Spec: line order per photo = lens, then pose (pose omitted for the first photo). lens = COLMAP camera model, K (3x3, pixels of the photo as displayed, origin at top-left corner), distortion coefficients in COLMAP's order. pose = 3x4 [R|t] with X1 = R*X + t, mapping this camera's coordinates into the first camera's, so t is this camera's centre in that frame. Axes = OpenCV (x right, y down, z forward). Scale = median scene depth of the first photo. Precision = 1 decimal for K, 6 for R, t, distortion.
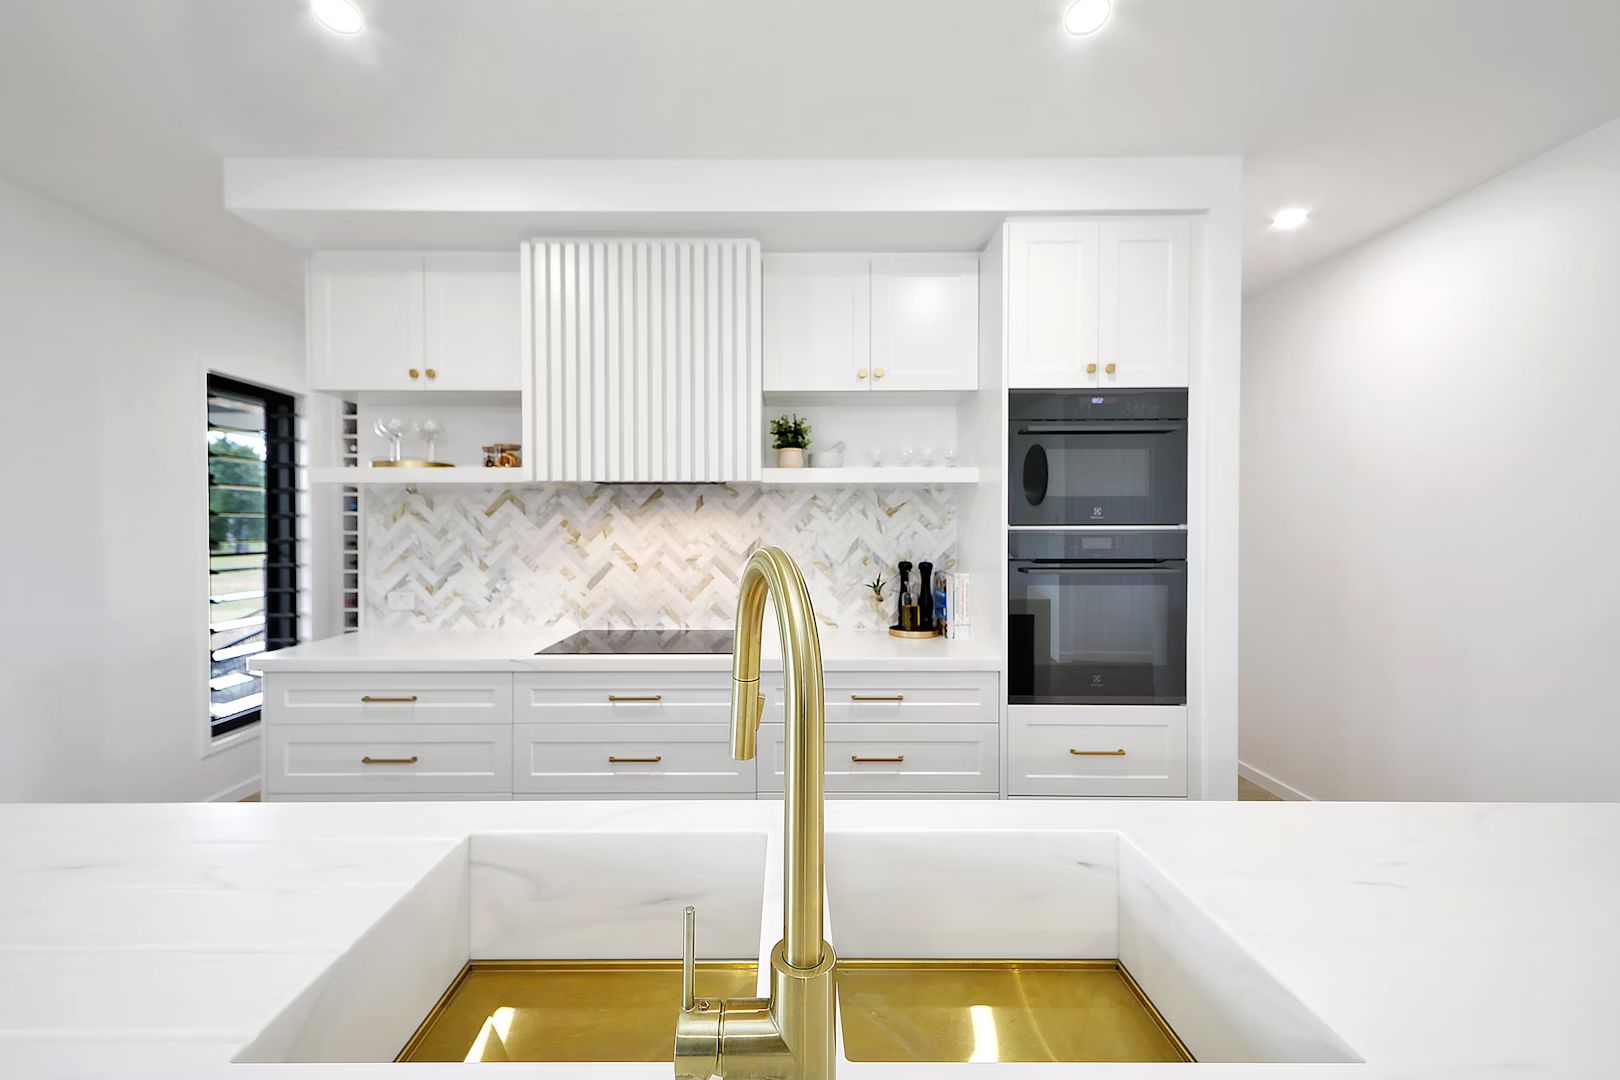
lens RADIAL K [[641.8, 0, 807.3], [0, 641.8, 530.0], [0, 0, 1]] dist [0.011178, -0.000025]
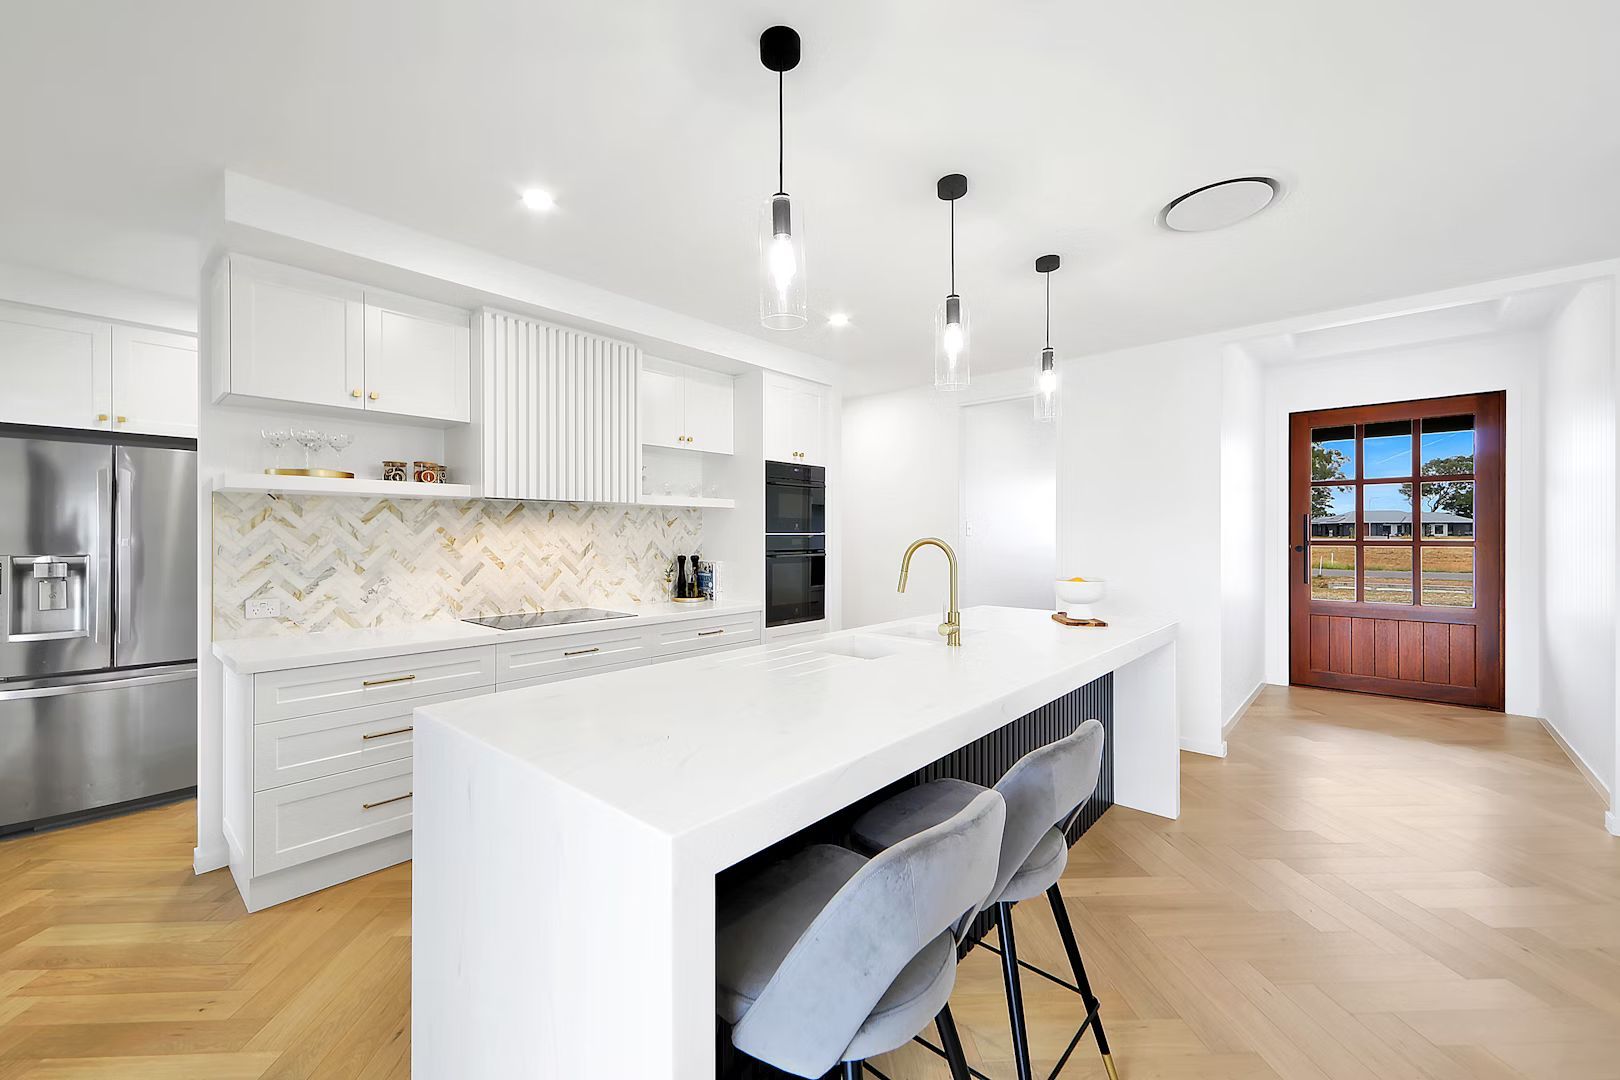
lens RADIAL K [[641.8, 0, 804.4], [0, 641.8, 537.3], [0, 0, 1]] dist [0.011178, -0.000025]
pose [[0.664226, -0.002966, 0.747526, -0.813802], [0.003696, 0.999993, 0.000684, 0.004381], [-0.747522, 0.002308, 0.664232, -0.267701]]
